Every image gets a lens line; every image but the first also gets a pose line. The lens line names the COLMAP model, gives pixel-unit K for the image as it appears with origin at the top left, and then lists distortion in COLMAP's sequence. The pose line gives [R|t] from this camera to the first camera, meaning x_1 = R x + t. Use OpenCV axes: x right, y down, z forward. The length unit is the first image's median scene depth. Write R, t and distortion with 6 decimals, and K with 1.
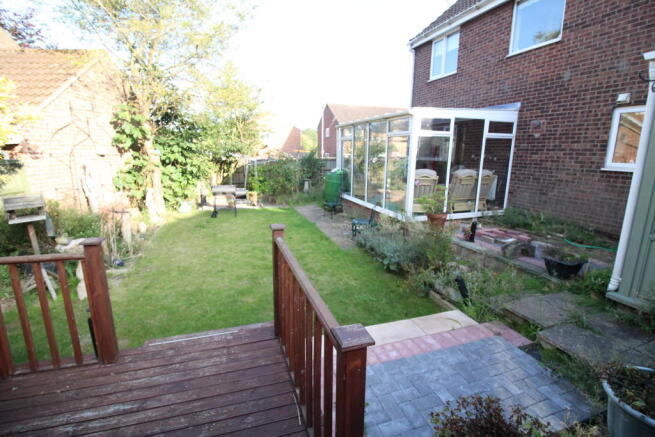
lens RADIAL K [[309.6, 0, 327.5], [0, 309.6, 218.5], [0, 0, 1]] dist [-0.001358, -0.000406]
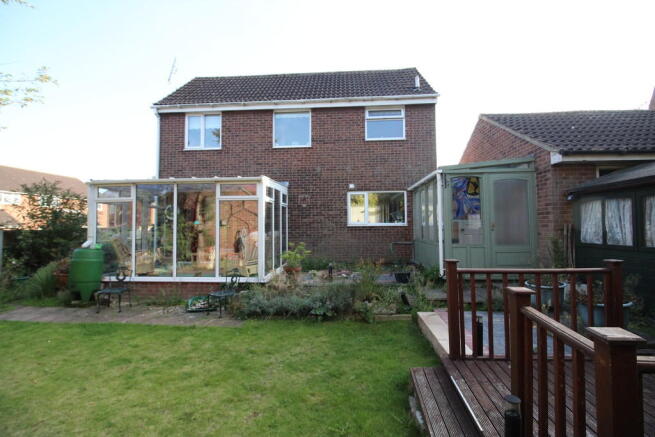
lens RADIAL K [[309.6, 0, 327.5], [0, 309.6, 218.5], [0, 0, 1]] dist [-0.001358, -0.000406]
pose [[0.383072, 0.008611, 0.923678, -0.532178], [0.216214, 0.971342, -0.098725, -0.041583], [-0.898058, 0.237531, 0.370232, 0.348140]]
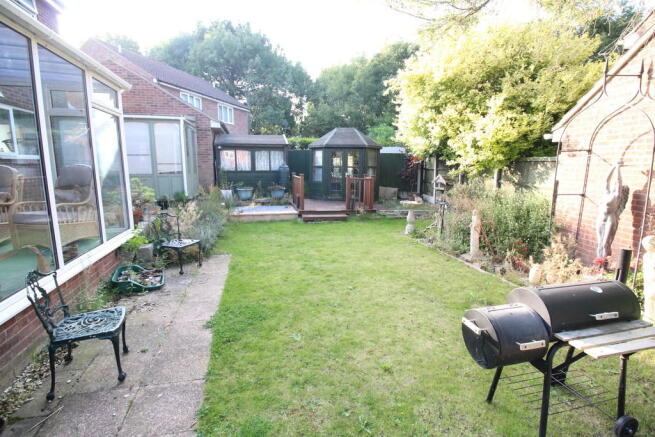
lens RADIAL K [[309.6, 0, 327.5], [0, 309.6, 218.5], [0, 0, 1]] dist [-0.001358, -0.000406]
pose [[-0.999201, -0.011031, 0.038403, -0.211084], [0.004053, 0.928195, 0.372073, -0.250455], [-0.039750, 0.371932, -0.927409, 1.454868]]
